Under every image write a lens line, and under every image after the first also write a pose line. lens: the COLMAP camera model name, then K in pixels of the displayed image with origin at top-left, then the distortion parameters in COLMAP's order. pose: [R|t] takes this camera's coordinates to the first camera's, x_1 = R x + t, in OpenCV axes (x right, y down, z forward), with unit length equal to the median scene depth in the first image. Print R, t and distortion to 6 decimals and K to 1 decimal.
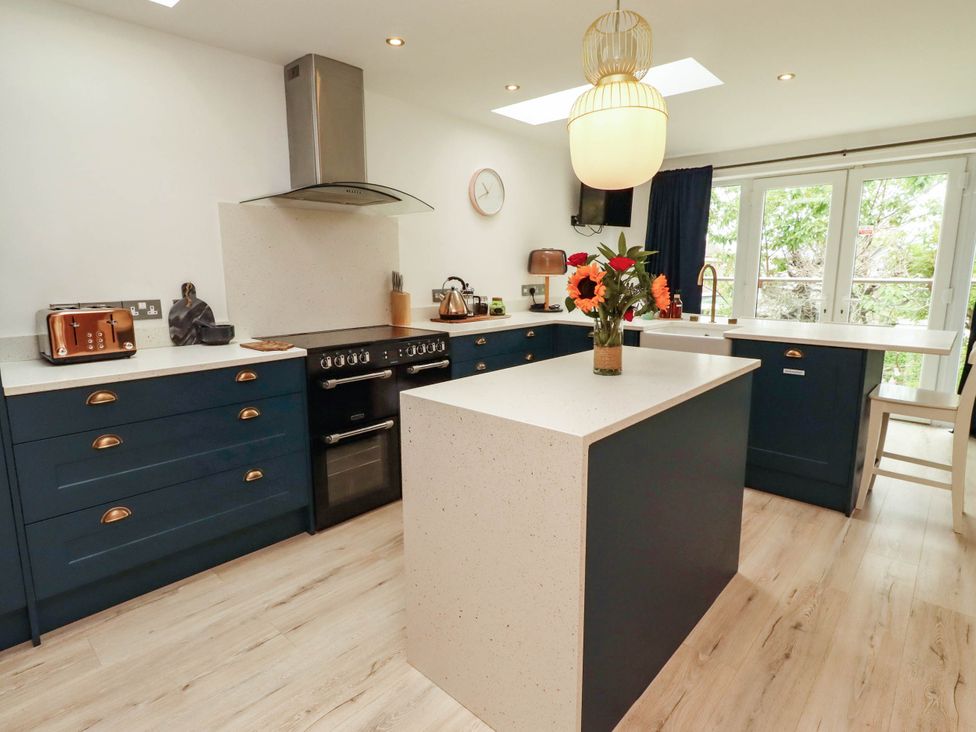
lens RADIAL K [[525.0, 0, 487.9], [0, 525.0, 365.9], [0, 0, 1]] dist [-0.001735, 0.000952]
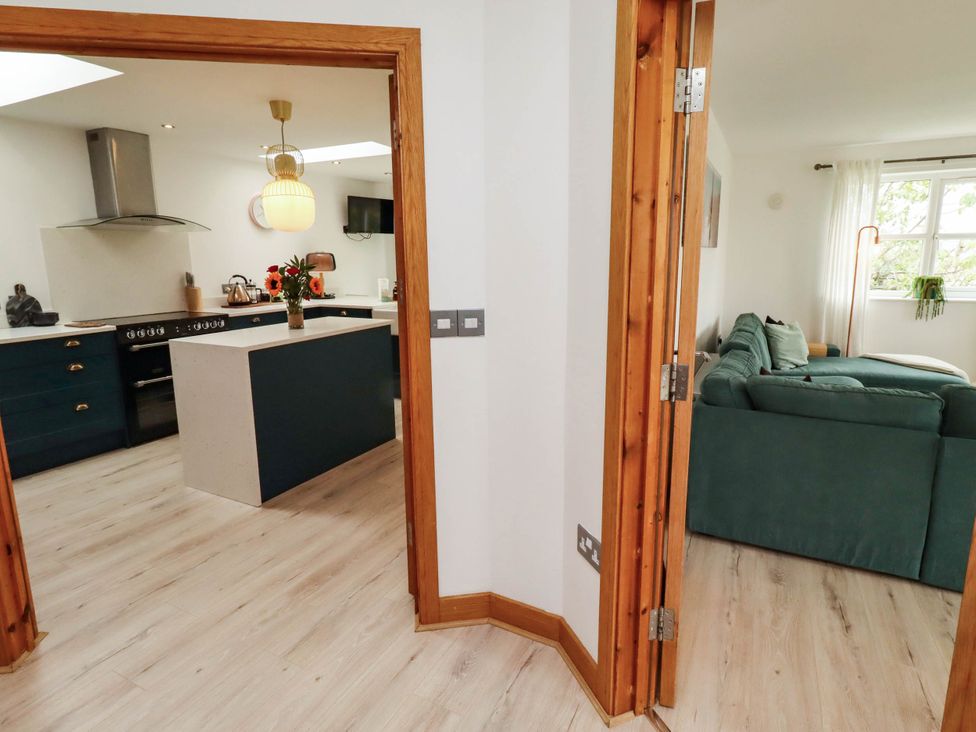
lens RADIAL K [[525.0, 0, 489.2], [0, 525.0, 359.1], [0, 0, 1]] dist [-0.001735, 0.000952]
pose [[0.963783, -0.055461, 0.260856, 0.273865], [0.053123, 0.998460, 0.016012, 0.088846], [-0.261342, -0.001574, 0.965245, -0.695924]]
